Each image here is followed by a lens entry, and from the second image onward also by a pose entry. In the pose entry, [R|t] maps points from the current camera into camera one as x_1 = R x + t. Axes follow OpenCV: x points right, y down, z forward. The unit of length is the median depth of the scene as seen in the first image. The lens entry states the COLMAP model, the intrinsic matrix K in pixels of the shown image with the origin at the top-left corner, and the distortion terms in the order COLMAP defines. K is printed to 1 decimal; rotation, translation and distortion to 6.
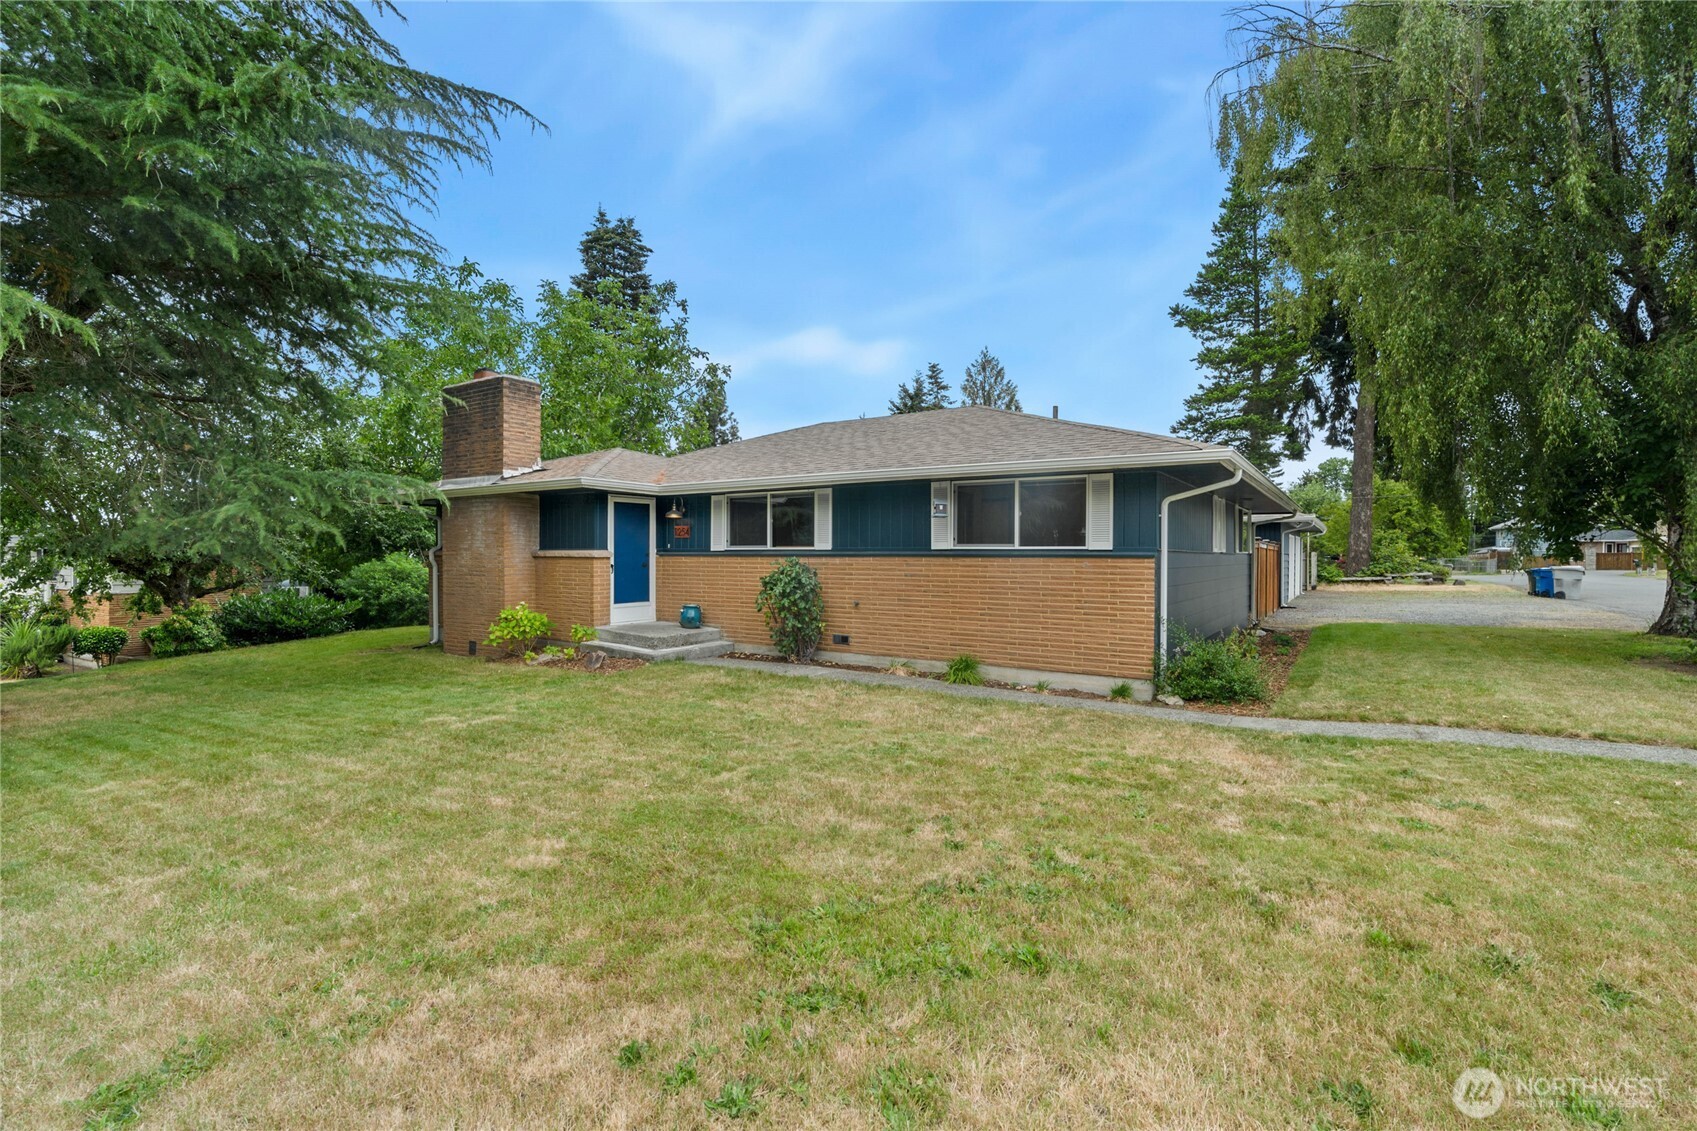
lens RADIAL K [[798.5, 0, 848.5], [0, 798.5, 565.5], [0, 0, 1]] dist [-0.001785, -0.000502]
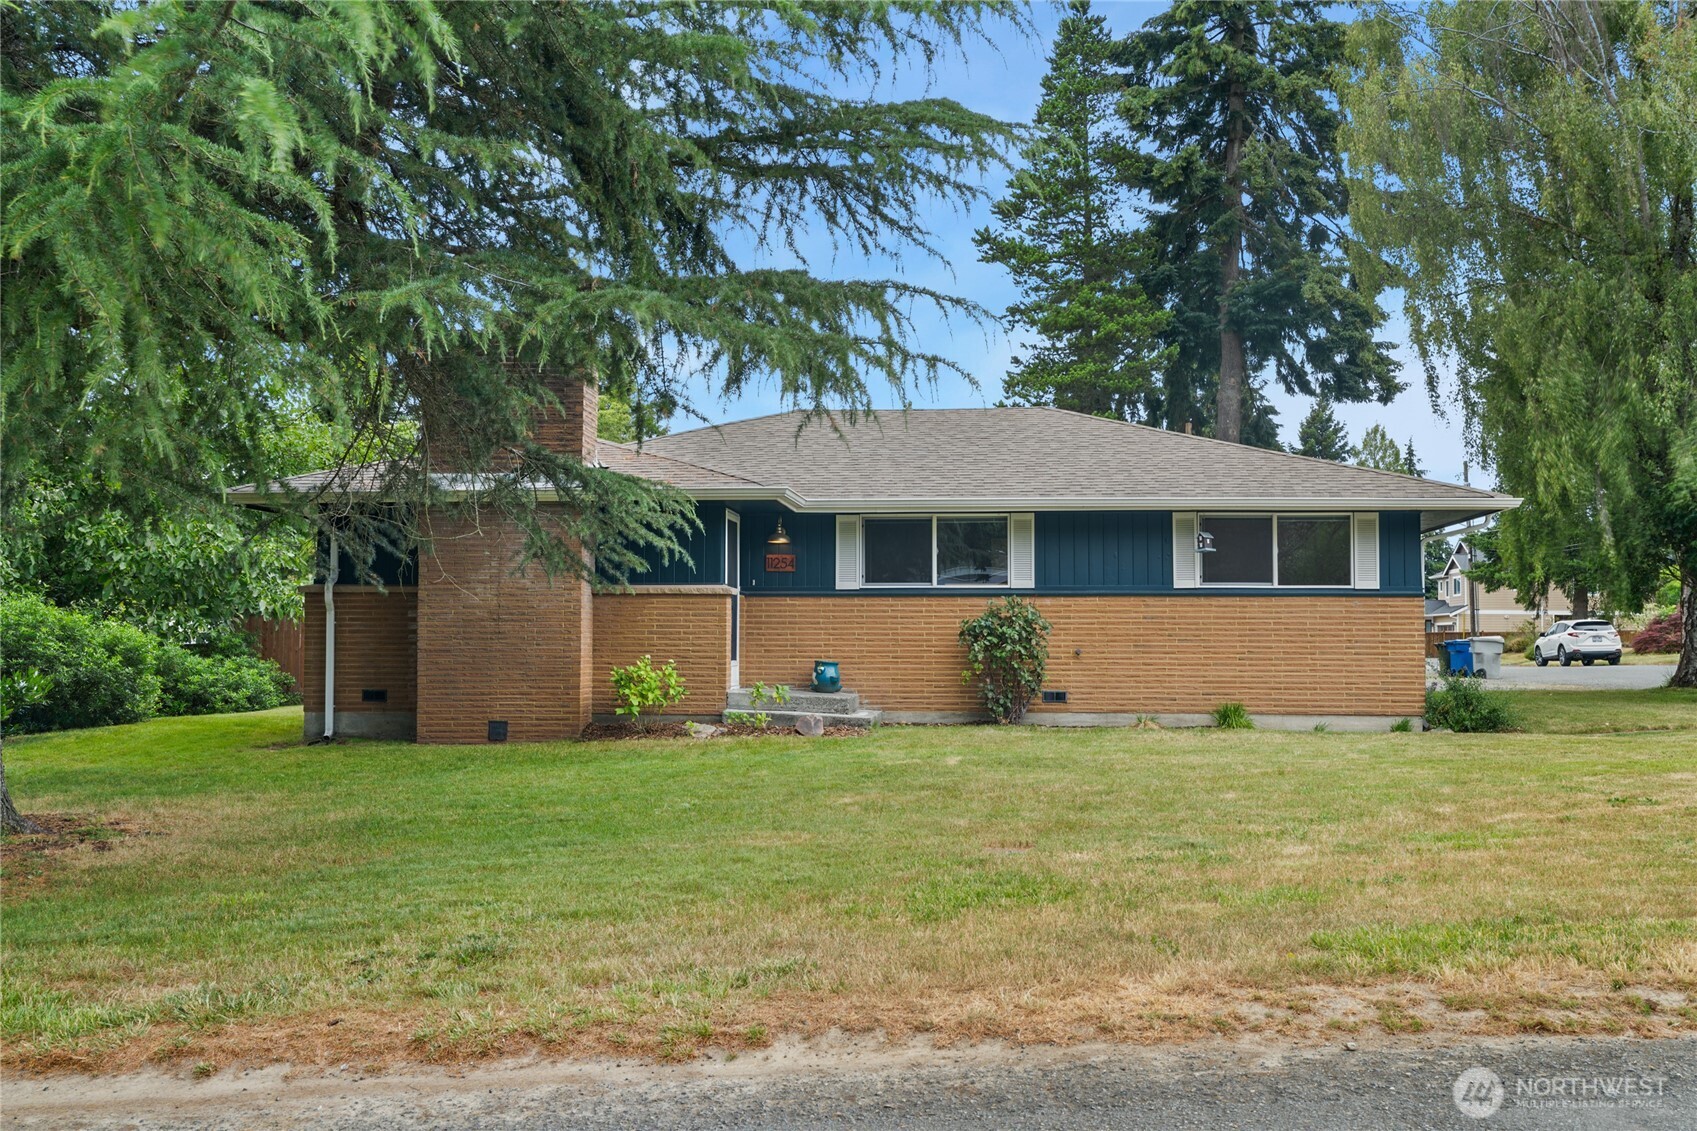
lens RADIAL K [[1759.4, 0, 848.5], [0, 1759.4, 565.5], [0, 0, 1]] dist [-0.003664, -0.001303]
pose [[0.885417, 0.022074, 0.464273, -1.108840], [0.005925, 0.998255, -0.058761, 0.066261], [-0.464760, 0.054778, 0.883741, -0.550049]]
